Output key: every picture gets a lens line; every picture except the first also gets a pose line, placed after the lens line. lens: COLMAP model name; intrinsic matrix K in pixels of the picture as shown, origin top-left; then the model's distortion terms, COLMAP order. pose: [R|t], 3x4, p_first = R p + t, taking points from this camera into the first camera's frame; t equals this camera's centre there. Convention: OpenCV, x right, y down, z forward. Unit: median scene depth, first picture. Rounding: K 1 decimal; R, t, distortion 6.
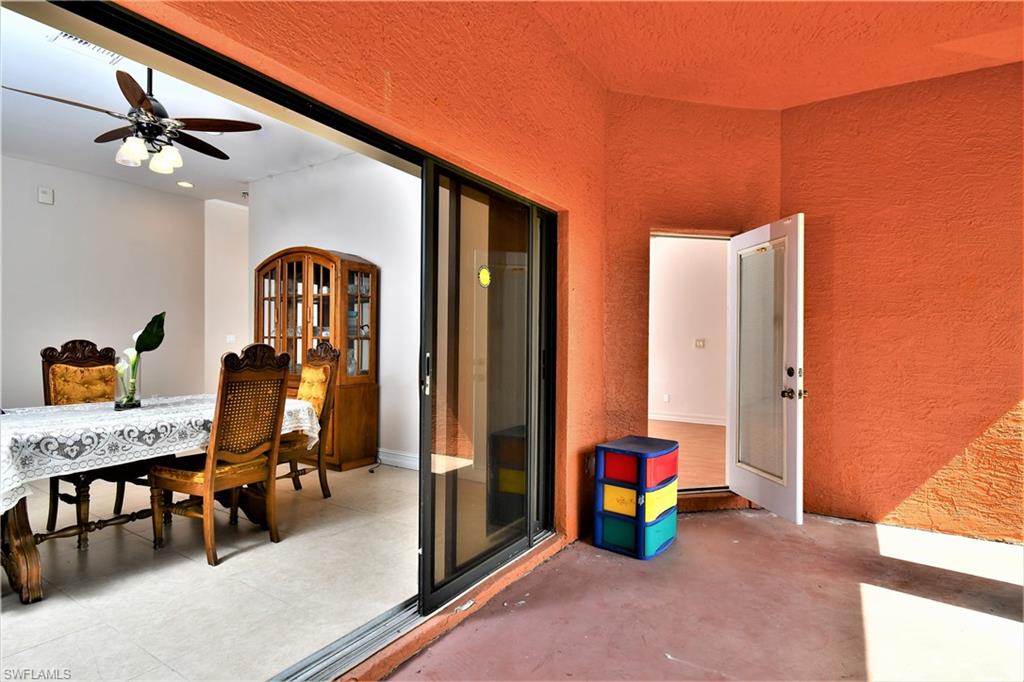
lens RADIAL K [[507.6, 0, 511.7], [0, 507.6, 342.5], [0, 0, 1]] dist [0.000914, -0.001451]
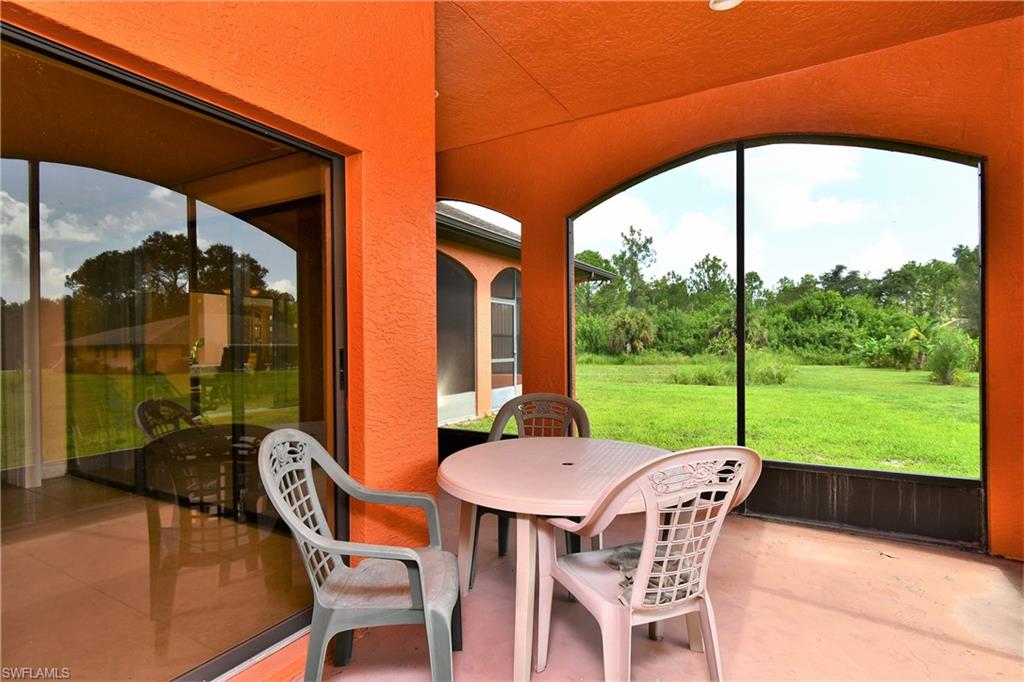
lens RADIAL K [[507.6, 0, 508.5], [0, 507.6, 344.7], [0, 0, 1]] dist [0.000914, -0.001451]
pose [[0.998763, -0.008816, 0.048938, 1.123433], [0.008467, 0.999937, 0.007336, -0.000526], [-0.049000, -0.006912, 0.998775, -2.385623]]
